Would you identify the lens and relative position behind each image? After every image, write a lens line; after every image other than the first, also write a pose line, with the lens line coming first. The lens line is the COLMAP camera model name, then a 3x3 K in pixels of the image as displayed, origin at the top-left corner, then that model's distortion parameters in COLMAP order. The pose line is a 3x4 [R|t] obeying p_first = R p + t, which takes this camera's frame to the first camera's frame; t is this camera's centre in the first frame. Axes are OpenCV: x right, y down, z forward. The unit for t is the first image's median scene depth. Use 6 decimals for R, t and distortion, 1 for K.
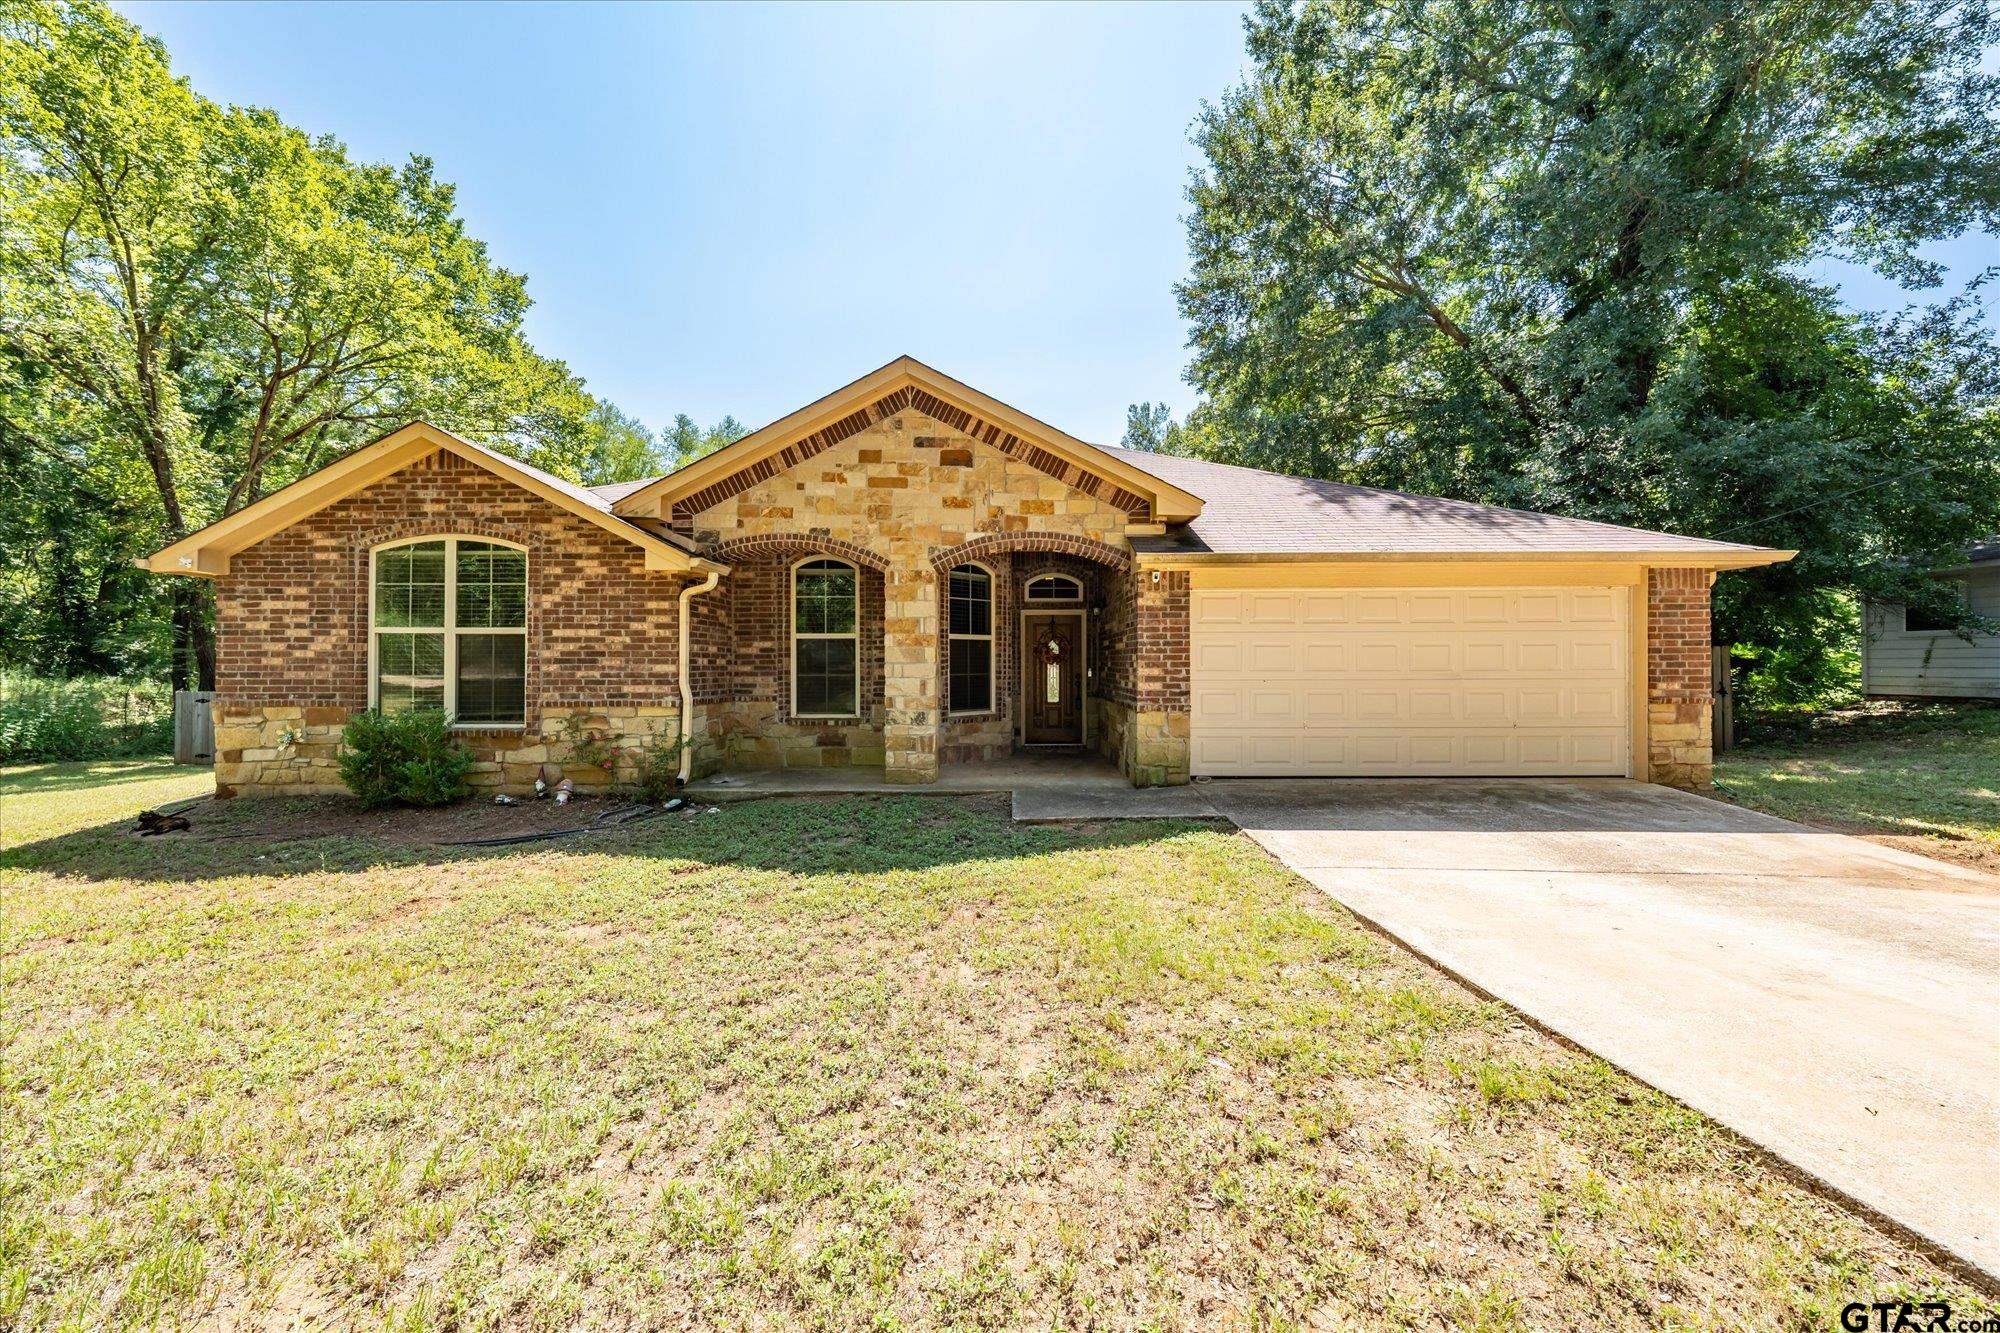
lens RADIAL K [[698.8, 0, 998.0], [0, 698.8, 660.7], [0, 0, 1]] dist [-0.000474, -0.000179]
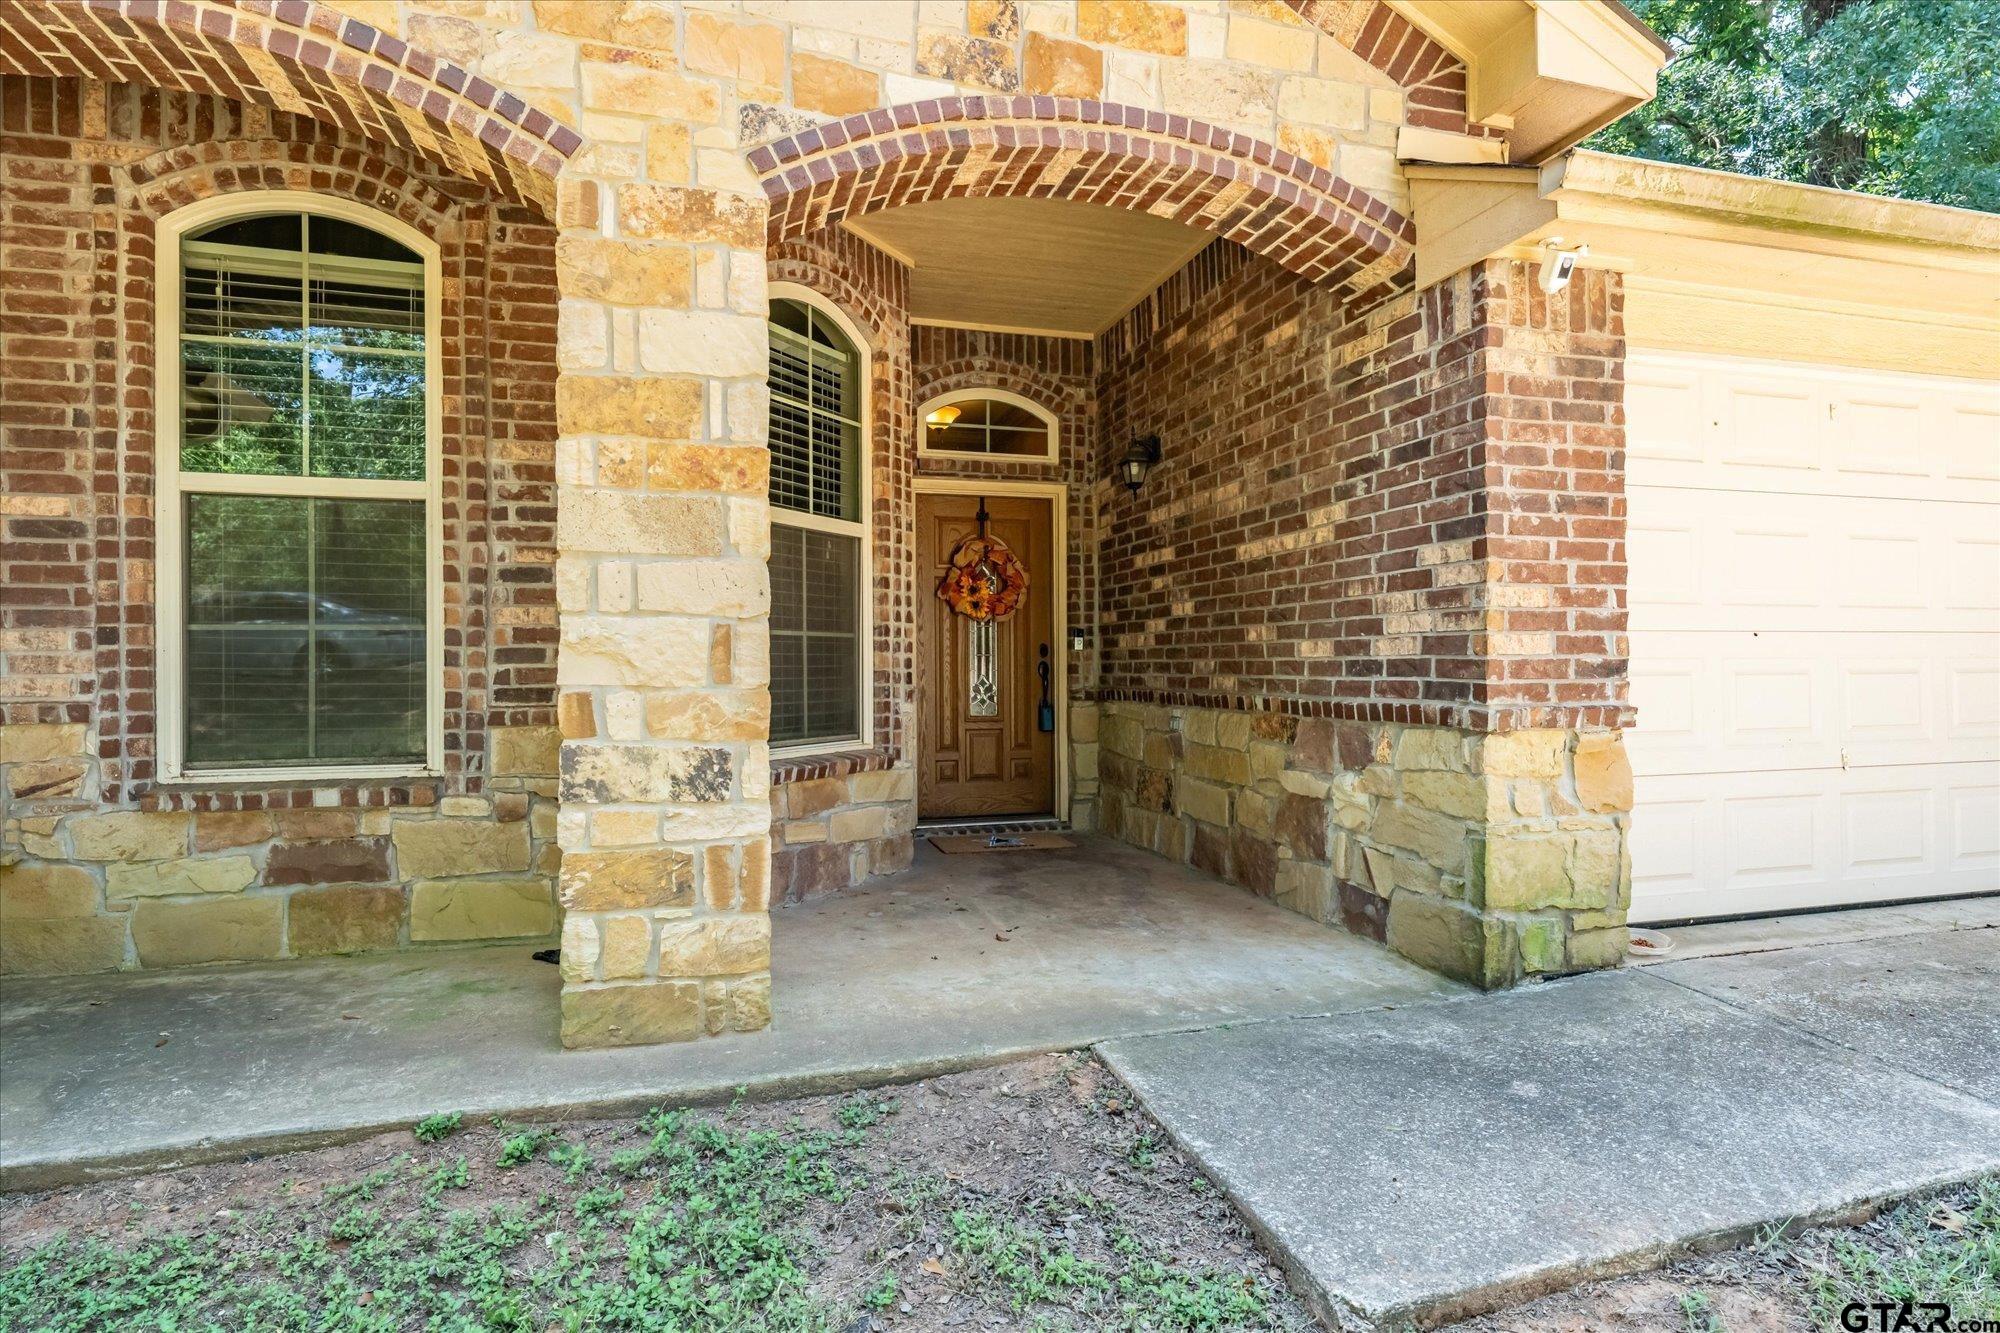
lens RADIAL K [[1057.3, 0, 1006.3], [0, 1057.3, 662.2], [0, 0, 1]] dist [0.004181, 0.000396]
pose [[0.956974, -0.001756, 0.290170, -0.122730], [0.001921, 0.999998, -0.000283, 0.042746], [-0.290169, 0.000828, 0.956975, 0.618079]]
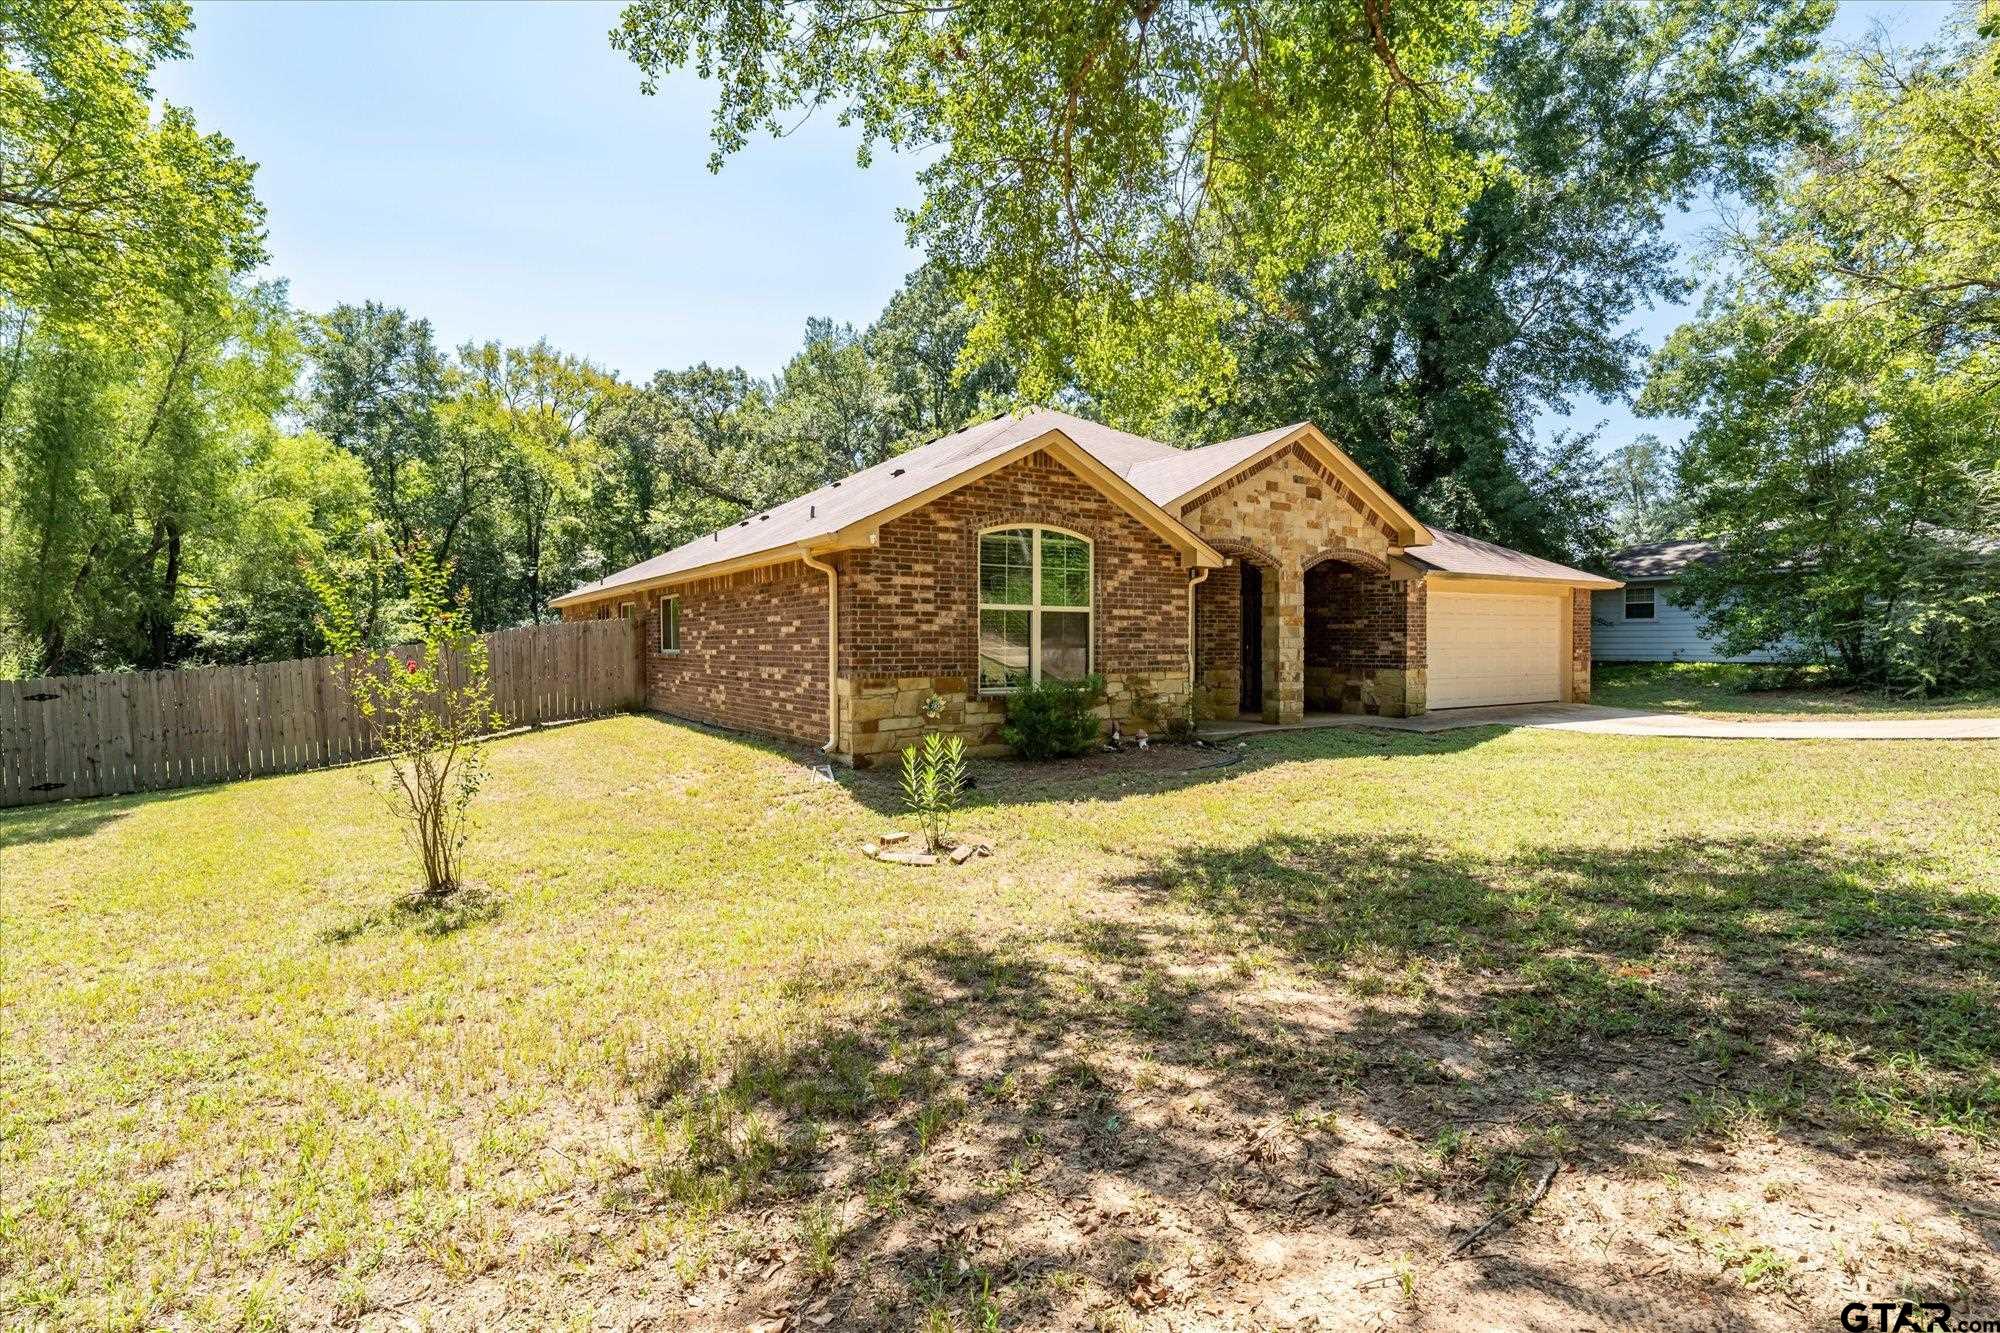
lens RADIAL K [[941.7, 0, 997.6], [0, 941.7, 664.0], [0, 0, 1]] dist [0.004729, 0.000192]
pose [[0.835258, -0.012631, 0.549713, -1.695590], [-0.000834, 0.999706, 0.024239, 0.010897], [-0.549858, -0.020704, 0.835002, -0.256356]]
